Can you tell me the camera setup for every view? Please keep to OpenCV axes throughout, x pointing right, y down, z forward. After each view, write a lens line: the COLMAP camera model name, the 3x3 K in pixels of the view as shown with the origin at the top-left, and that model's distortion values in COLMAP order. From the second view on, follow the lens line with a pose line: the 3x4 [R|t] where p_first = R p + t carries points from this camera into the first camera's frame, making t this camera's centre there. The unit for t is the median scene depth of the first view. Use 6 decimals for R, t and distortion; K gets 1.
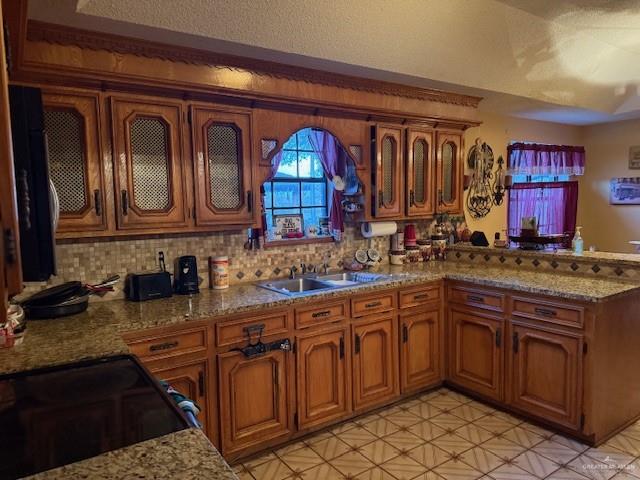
lens RADIAL K [[448.8, 0, 317.0], [0, 448.8, 241.5], [0, 0, 1]] dist [-0.007547, -0.013000]
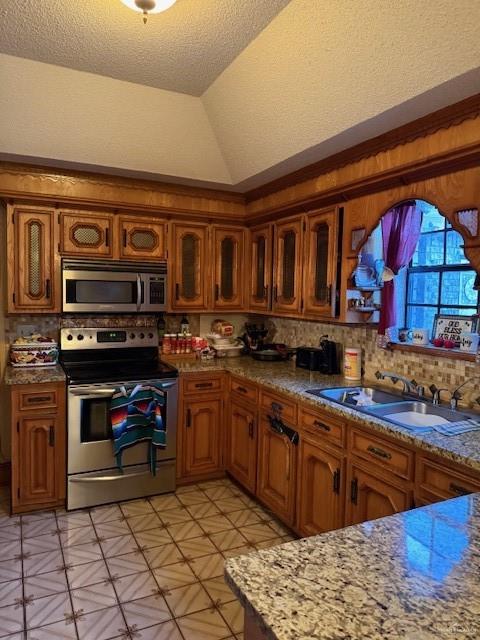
lens RADIAL K [[448.8, 0, 235.0], [0, 448.8, 318.0], [0, 0, 1]] dist [-0.007547, -0.013000]
pose [[-0.154681, 0.076039, -0.985034, 0.745003], [-0.099222, 0.990797, 0.092065, -0.092478], [0.982969, 0.111977, -0.145713, 0.793713]]
